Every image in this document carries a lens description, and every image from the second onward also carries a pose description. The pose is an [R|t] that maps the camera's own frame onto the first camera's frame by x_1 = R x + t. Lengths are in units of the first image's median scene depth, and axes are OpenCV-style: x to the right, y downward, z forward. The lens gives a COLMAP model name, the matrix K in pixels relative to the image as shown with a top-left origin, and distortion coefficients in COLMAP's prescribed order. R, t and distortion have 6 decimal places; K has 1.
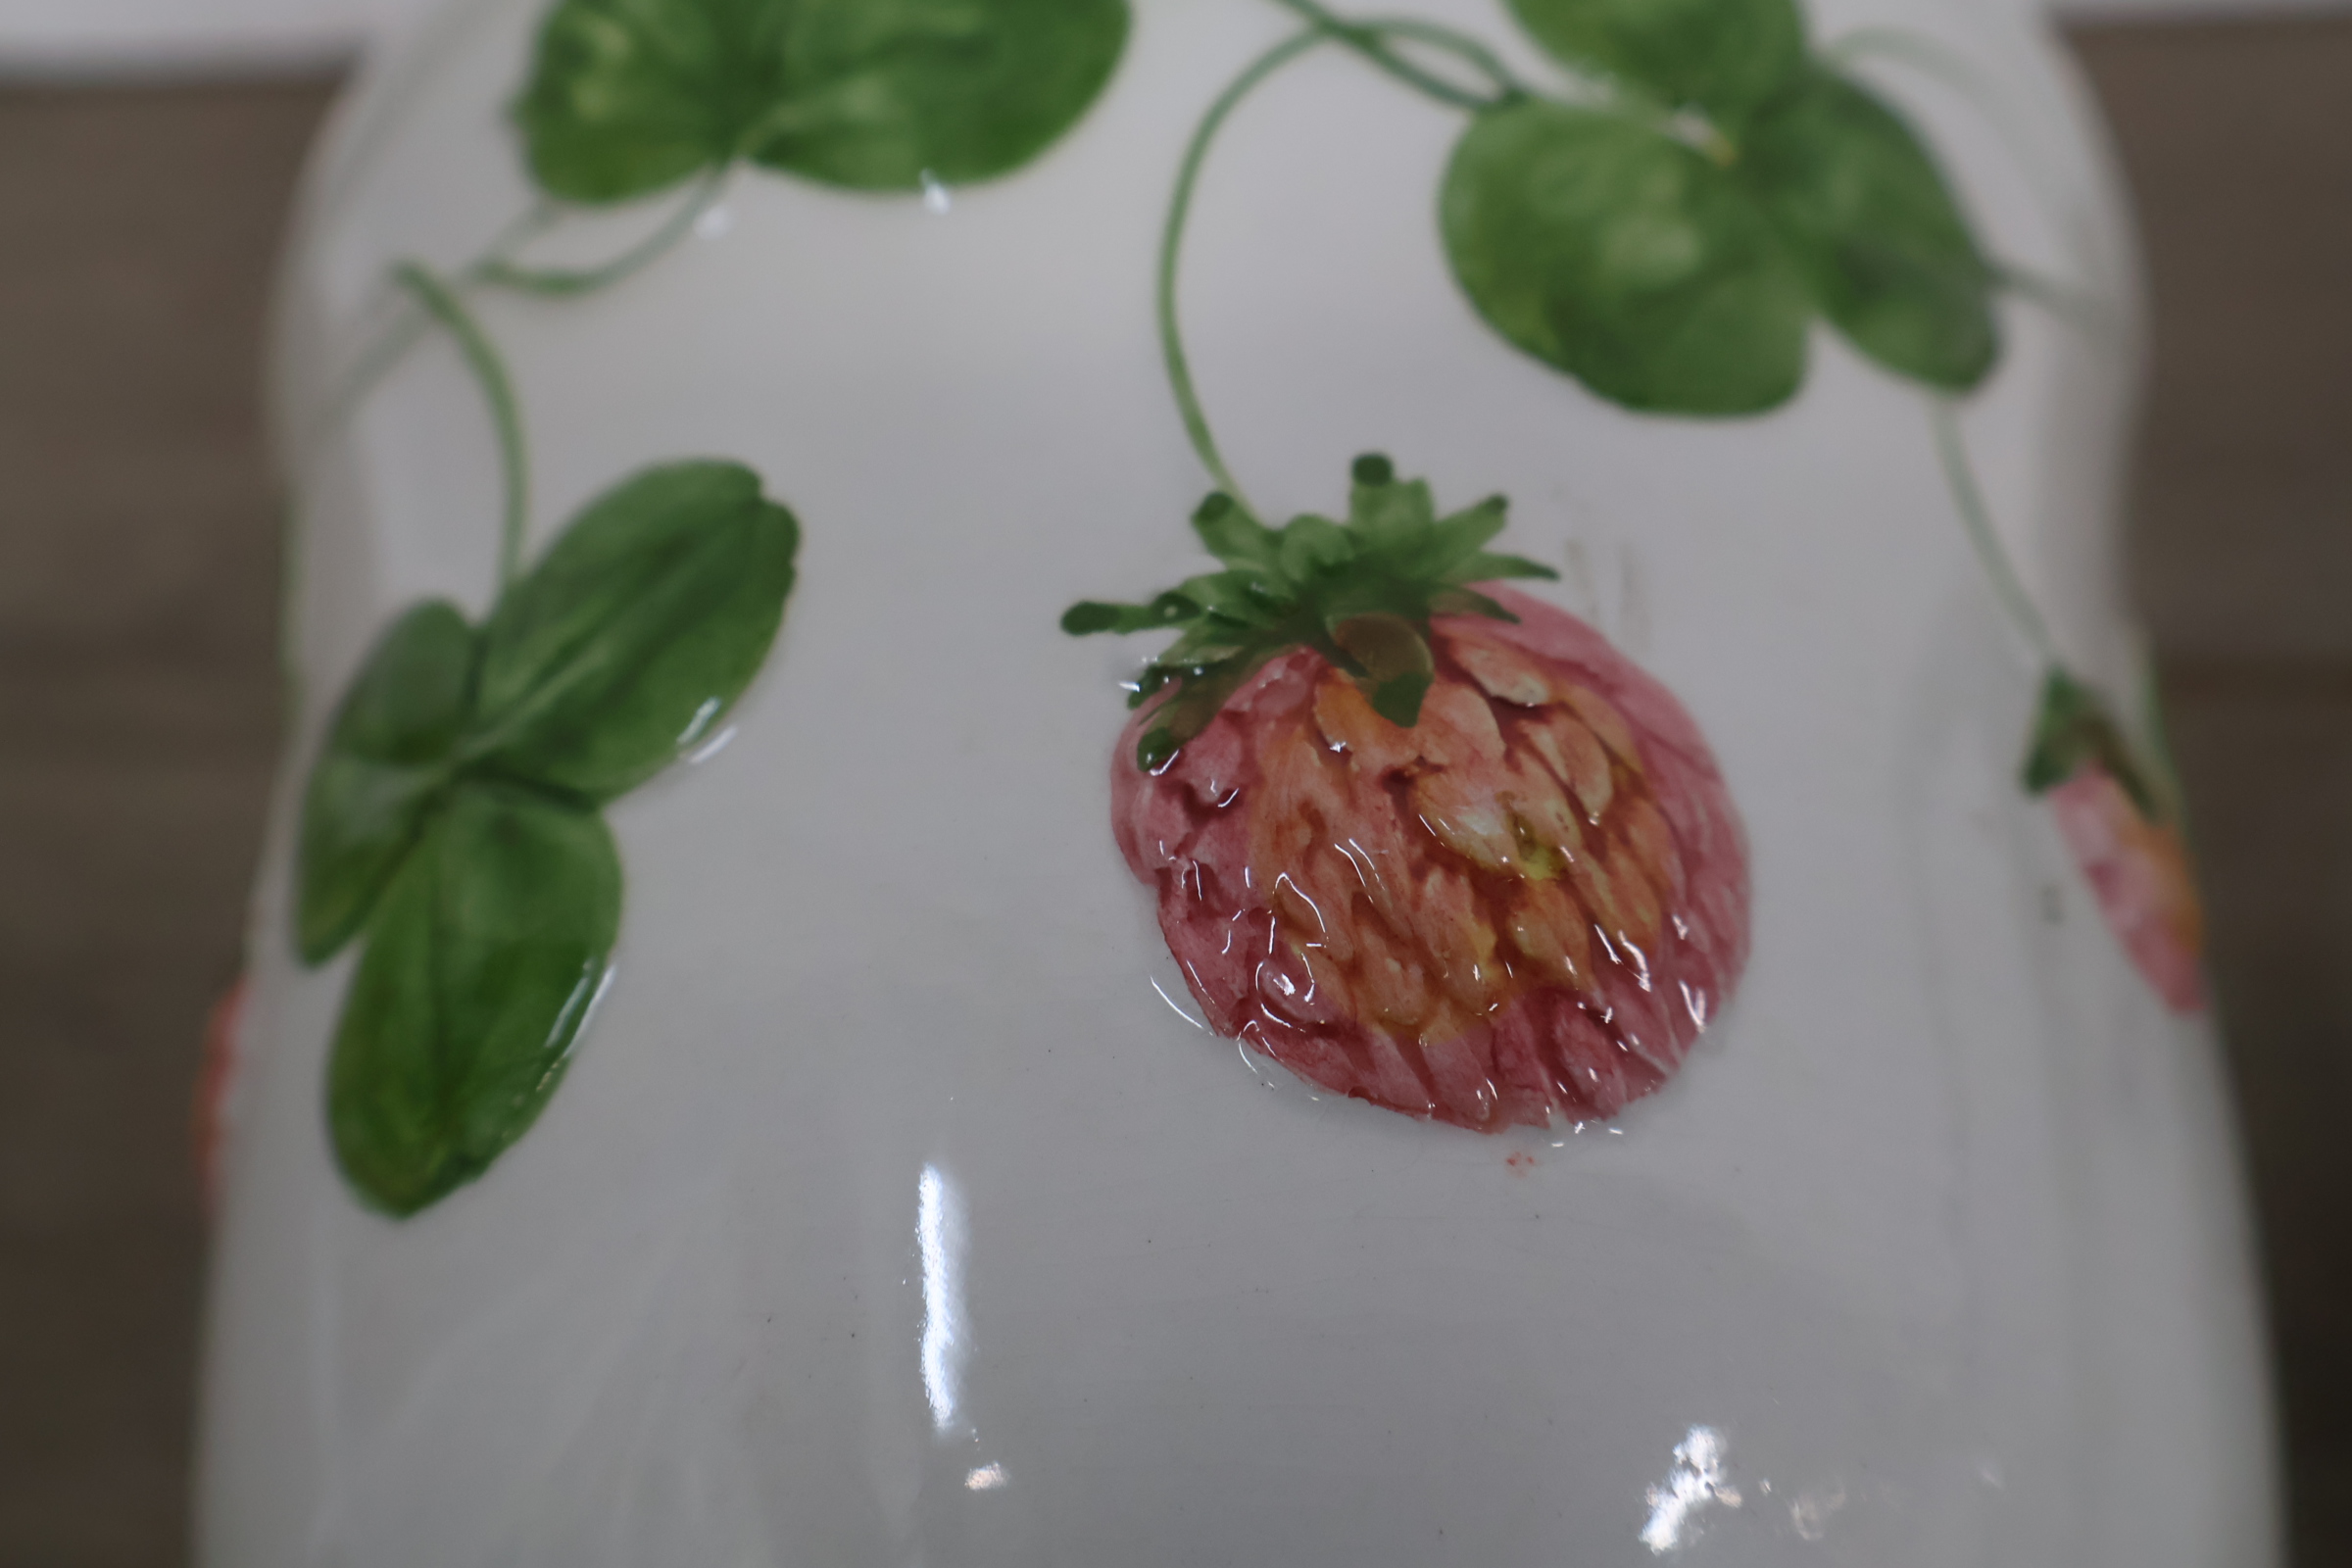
lens RADIAL K [[2363.1, 0, 1117.3], [0, 2363.1, 773.9], [0, 0, 1]] dist [0.001023, 0.037312]
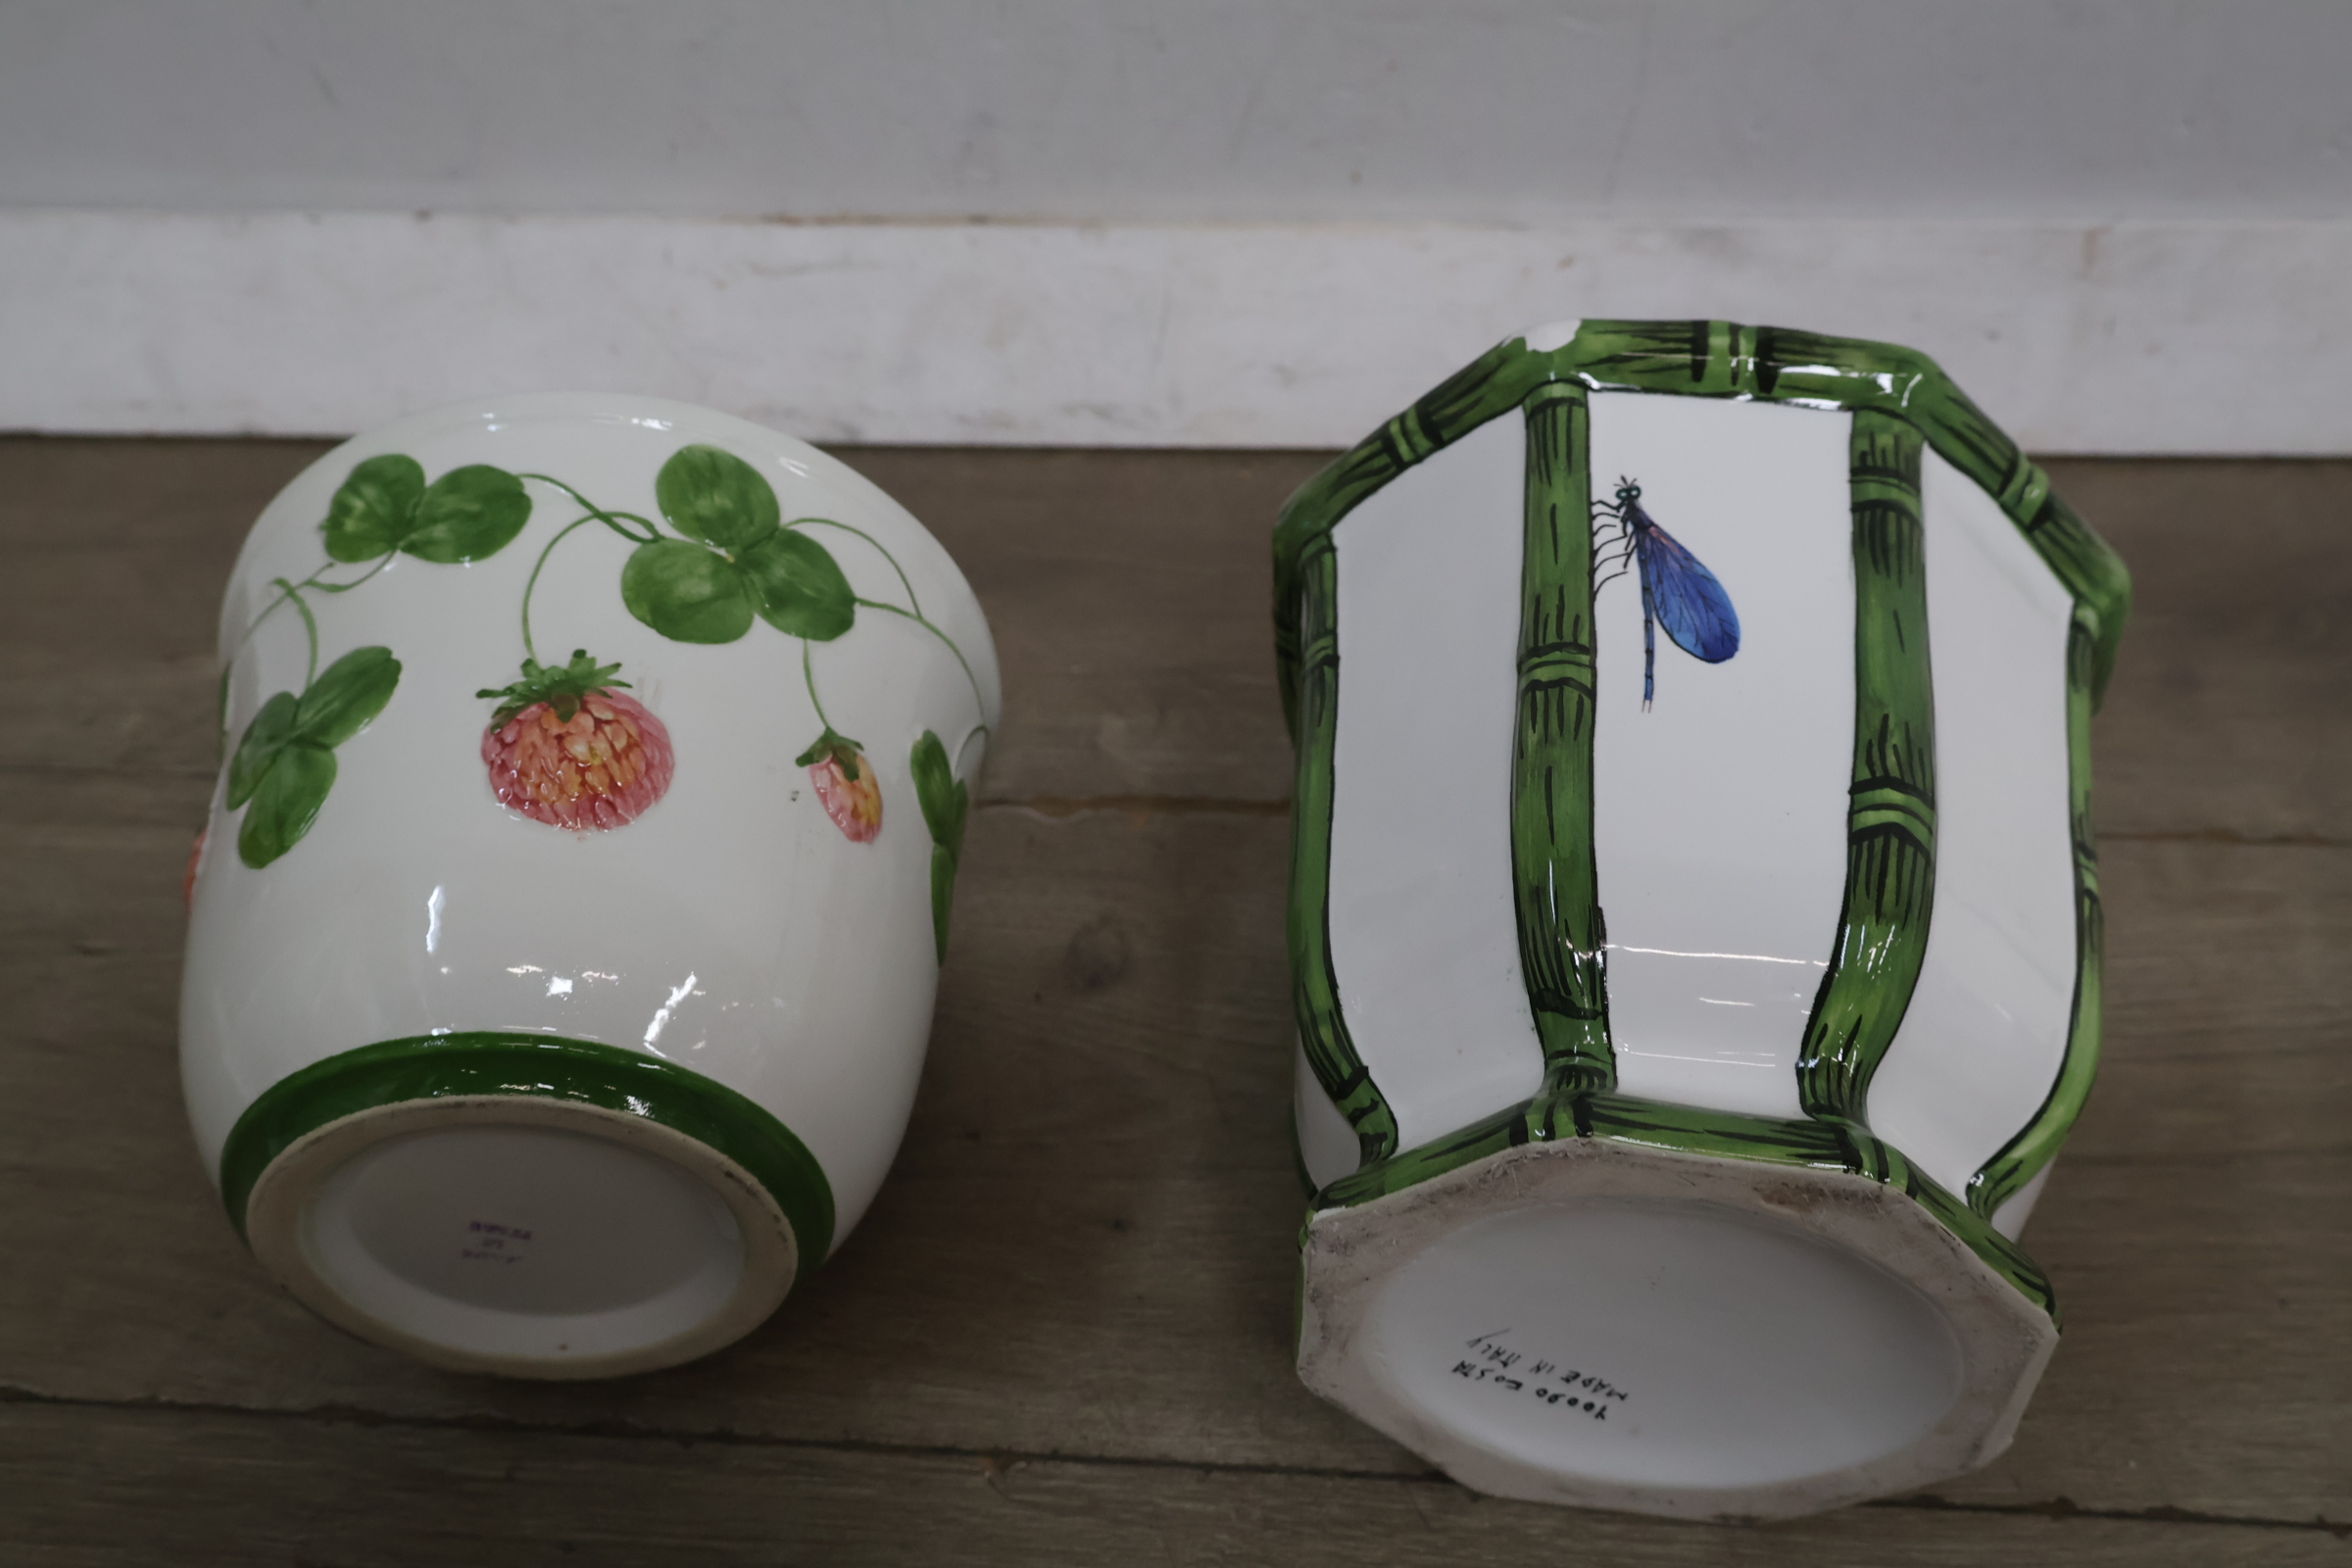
lens RADIAL K [[2363.1, 0, 1117.3], [0, 2363.1, 773.9], [0, 0, 1]] dist [0.001023, 0.037312]
pose [[0.997736, 0.030744, 0.059812, 0.661364], [-0.023241, 0.992216, -0.122339, 0.419406], [-0.063107, 0.120672, 0.990684, -2.269084]]
